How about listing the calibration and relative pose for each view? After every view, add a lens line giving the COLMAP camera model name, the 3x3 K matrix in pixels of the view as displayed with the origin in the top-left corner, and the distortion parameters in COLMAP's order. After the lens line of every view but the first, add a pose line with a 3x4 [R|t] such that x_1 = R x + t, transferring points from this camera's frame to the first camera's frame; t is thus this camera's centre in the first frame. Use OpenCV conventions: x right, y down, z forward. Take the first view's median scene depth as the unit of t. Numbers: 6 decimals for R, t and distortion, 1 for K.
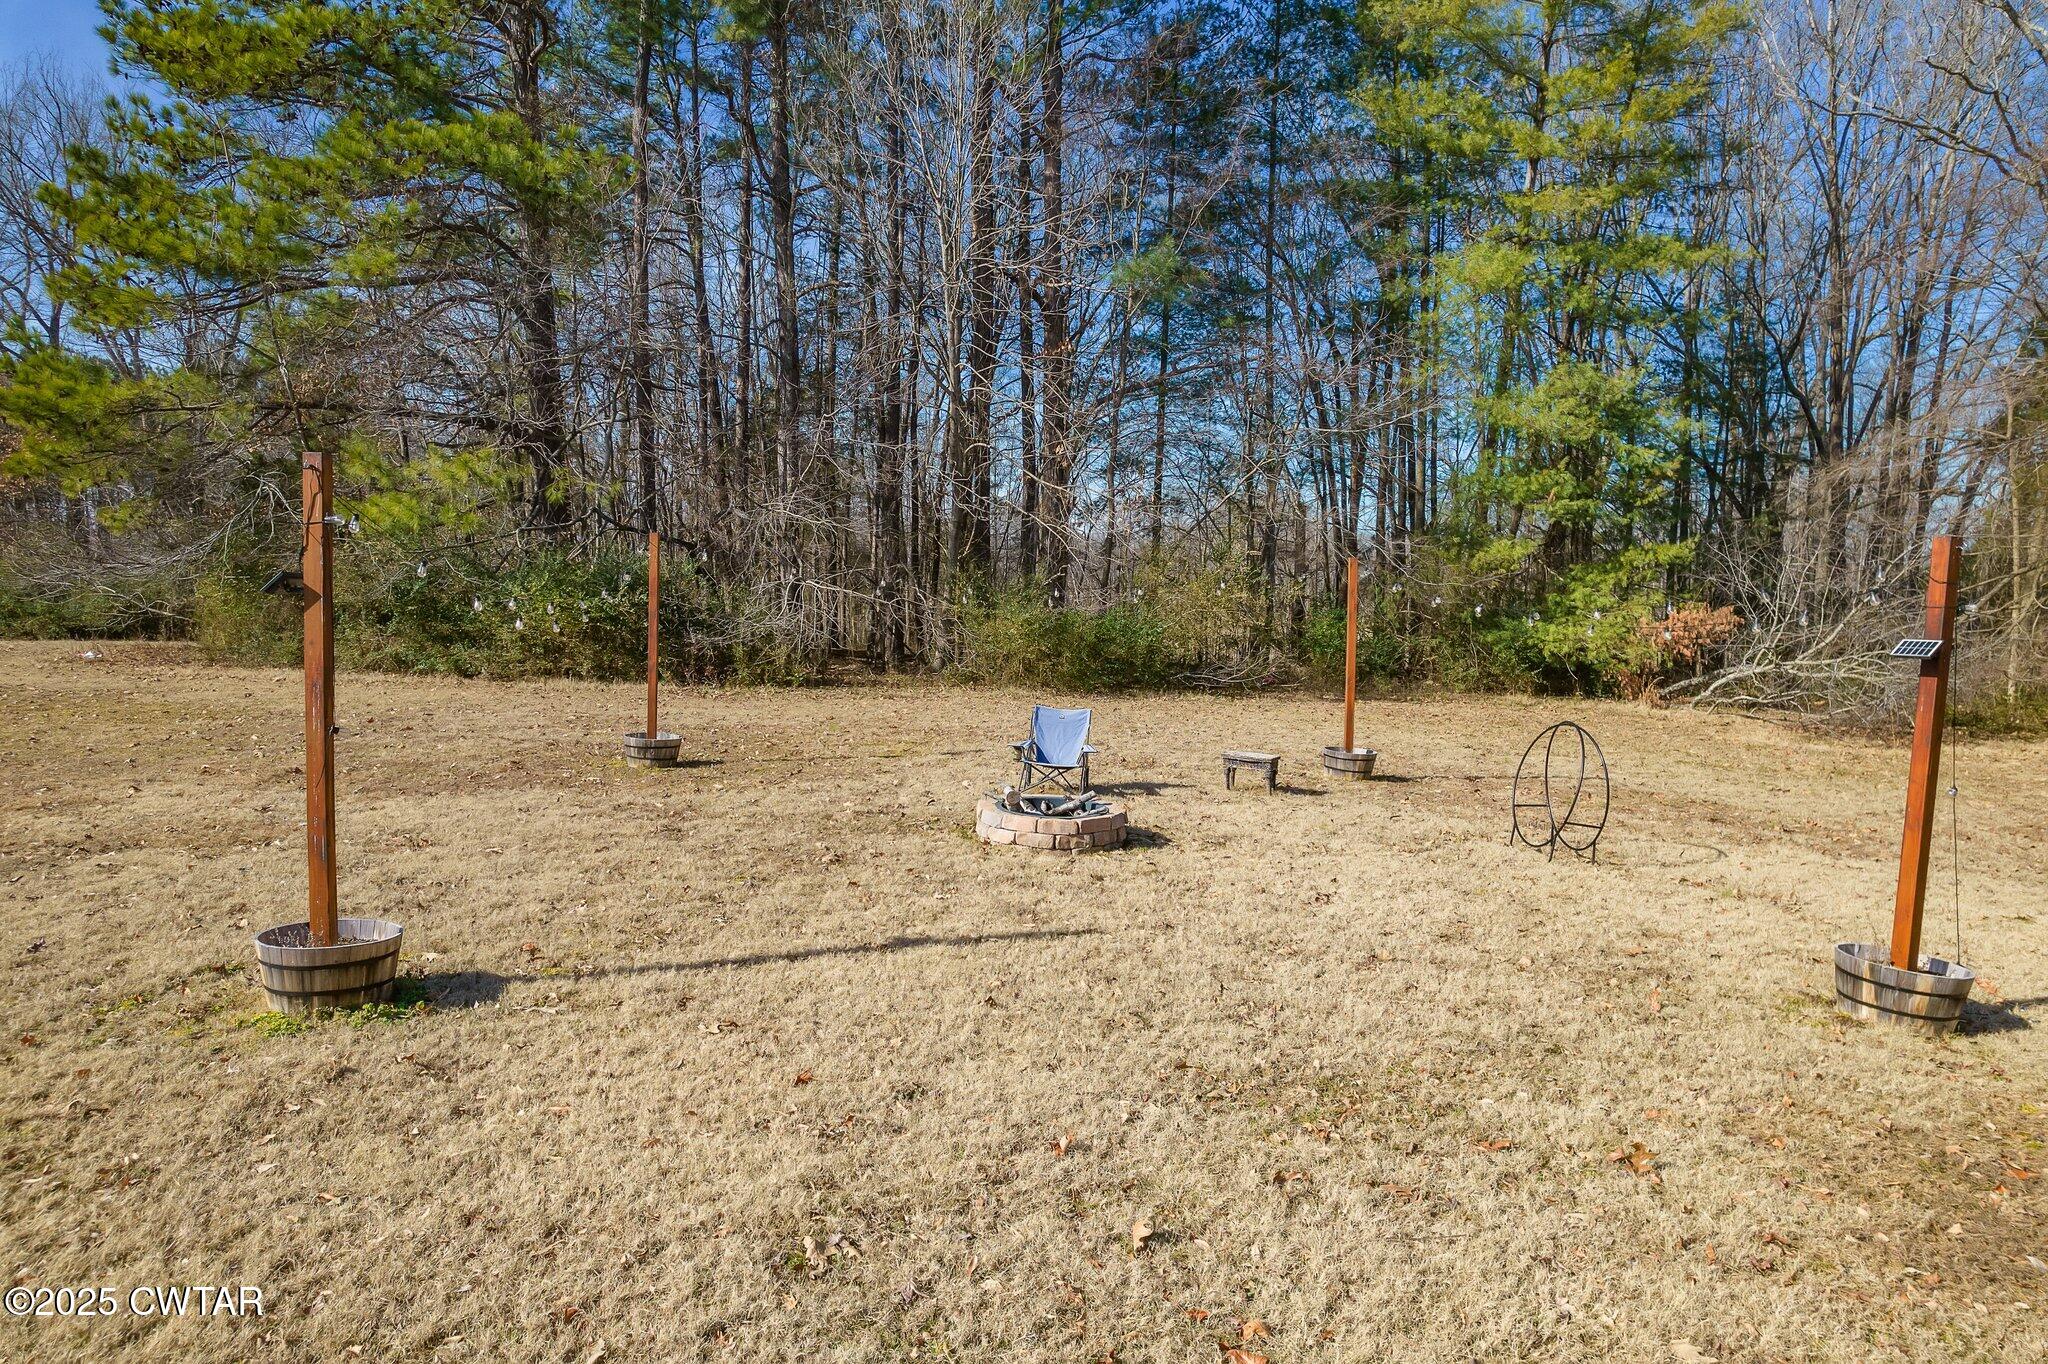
lens RADIAL K [[1312.6, 0, 1030.6], [0, 1312.6, 689.9], [0, 0, 1]] dist [-0.075817, 0.066090]
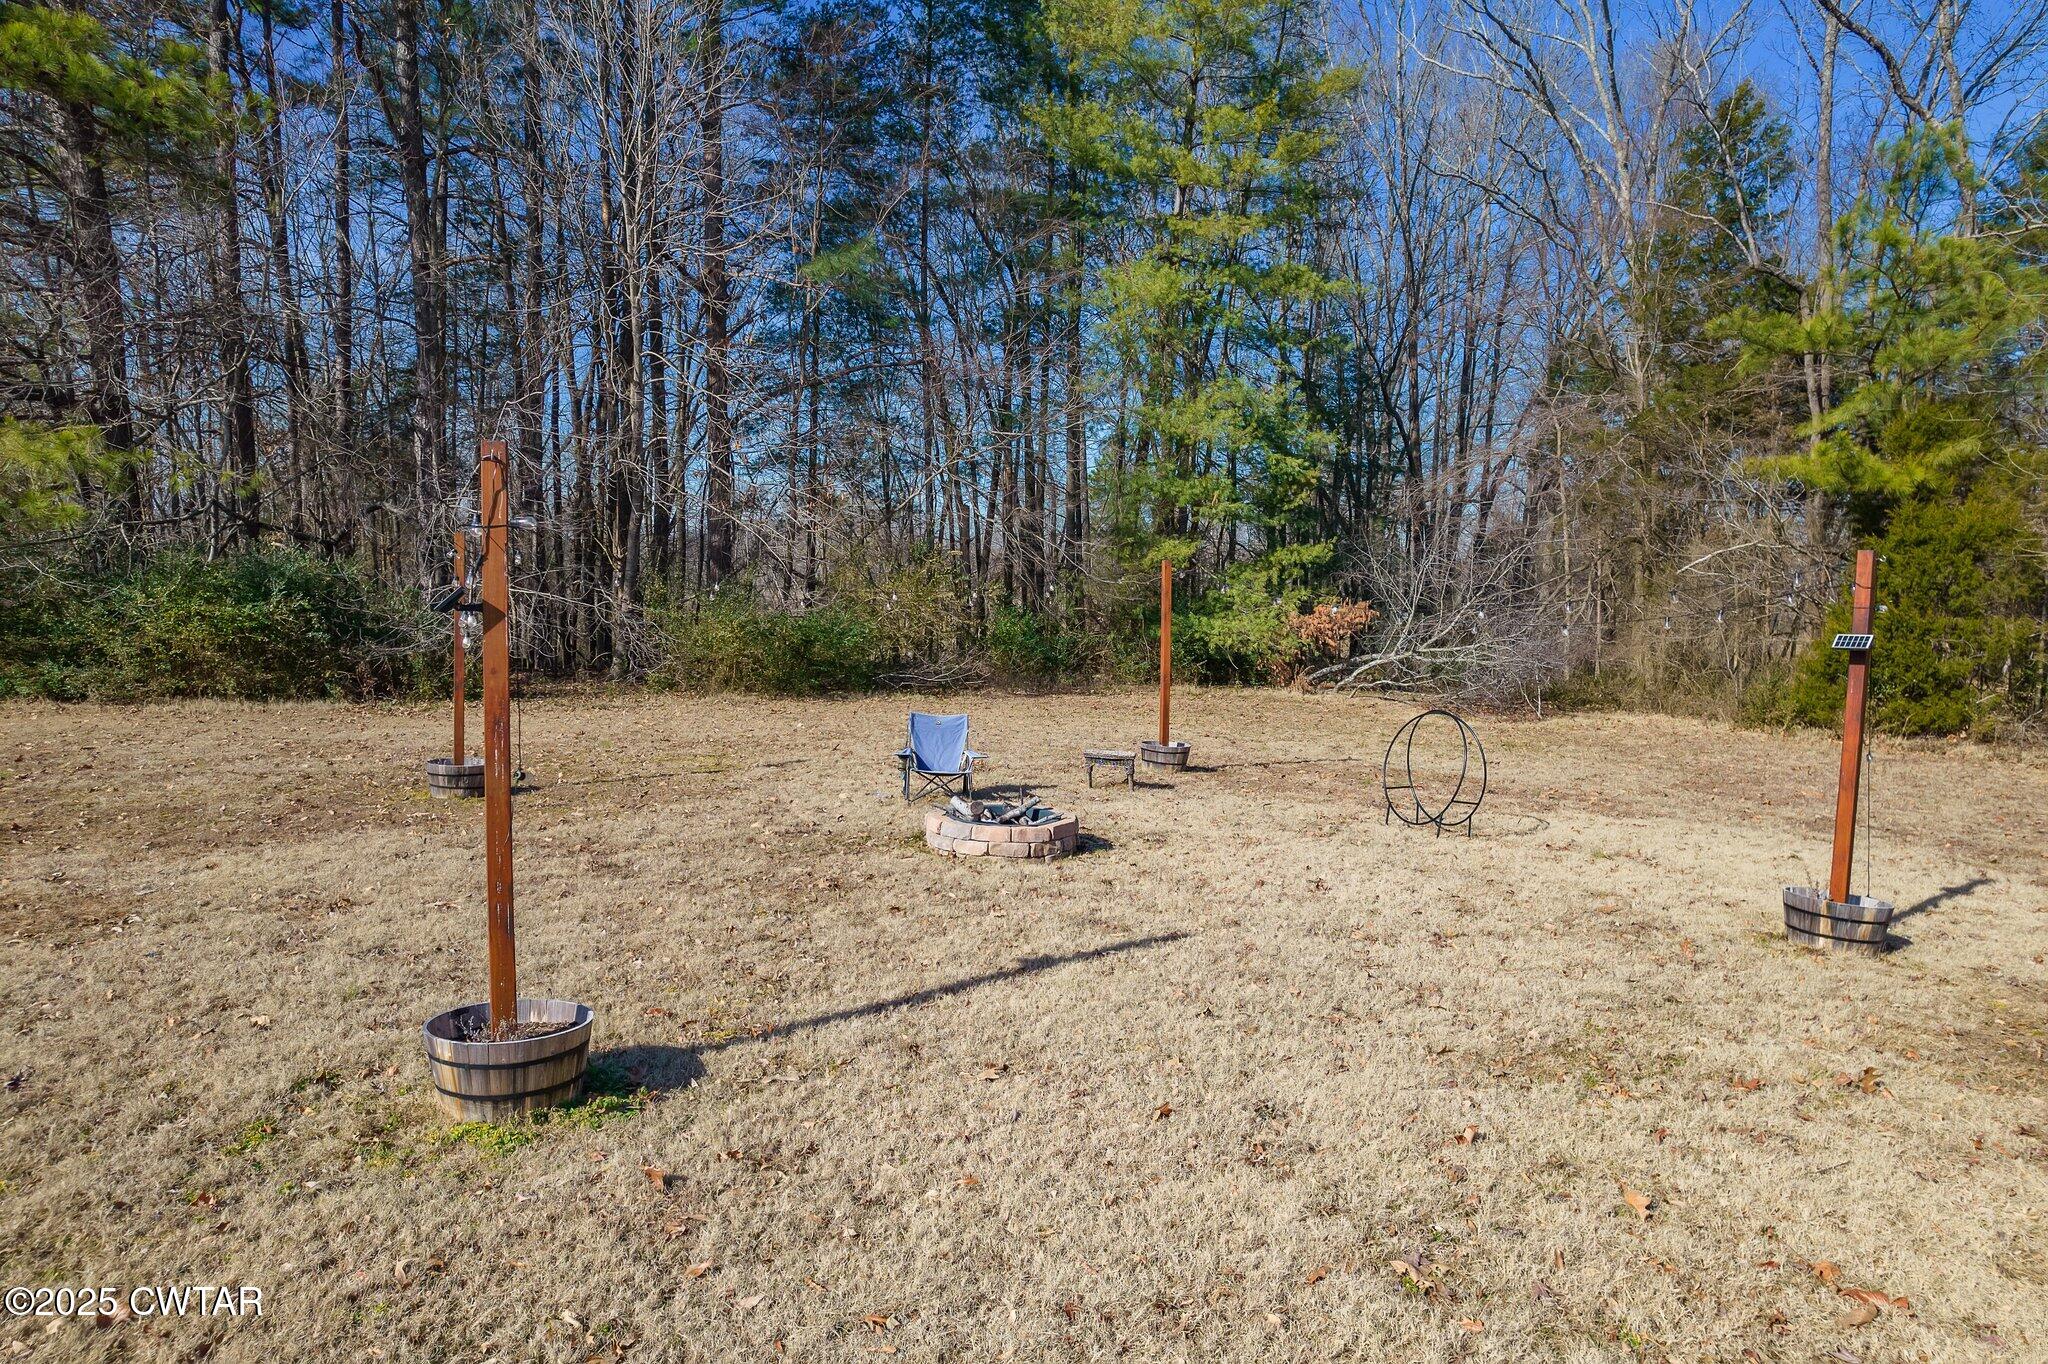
lens RADIAL K [[1312.6, 0, 1030.6], [0, 1312.6, 689.9], [0, 0, 1]] dist [-0.075817, 0.066090]
pose [[0.946167, -0.030134, 0.322272, -0.114493], [0.029377, 0.999542, 0.007214, -0.004703], [-0.322342, 0.002642, 0.946620, 0.023716]]
